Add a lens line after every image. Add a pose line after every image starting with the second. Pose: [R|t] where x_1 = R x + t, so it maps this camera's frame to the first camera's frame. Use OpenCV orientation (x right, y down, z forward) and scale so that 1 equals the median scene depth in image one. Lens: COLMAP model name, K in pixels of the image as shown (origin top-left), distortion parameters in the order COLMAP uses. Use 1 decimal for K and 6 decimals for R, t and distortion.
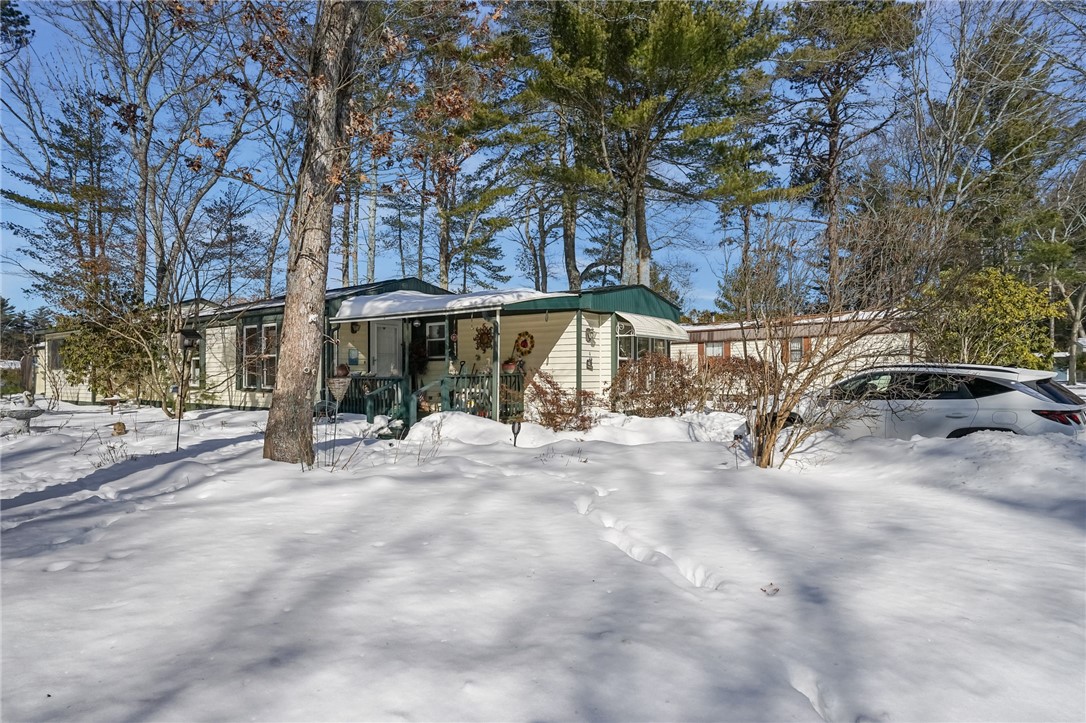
lens RADIAL K [[619.5, 0, 543.0], [0, 619.5, 361.5], [0, 0, 1]] dist [-0.074863, 0.056931]
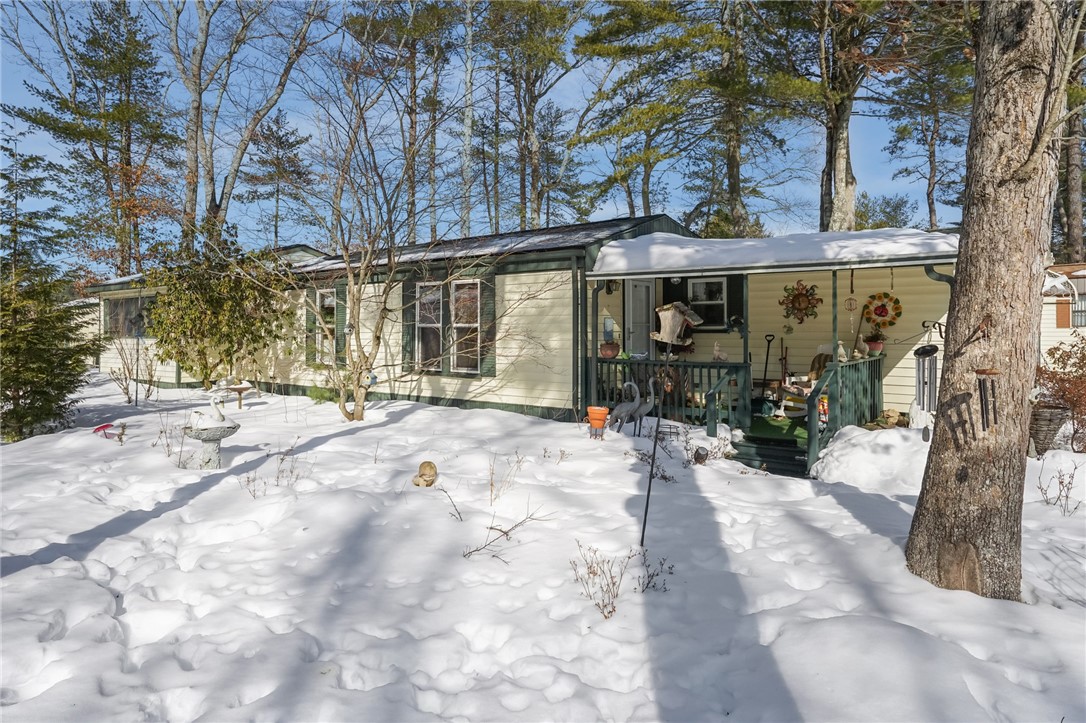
lens RADIAL K [[691.5, 0, 535.2], [0, 691.5, 315.8], [0, 0, 1]] dist [-0.056079, 0.067041]
pose [[0.999183, -0.000224, -0.040403, -0.318295], [0.000229, 1.000000, 0.000131, -0.019564], [0.040403, -0.000140, 0.999183, 0.202232]]
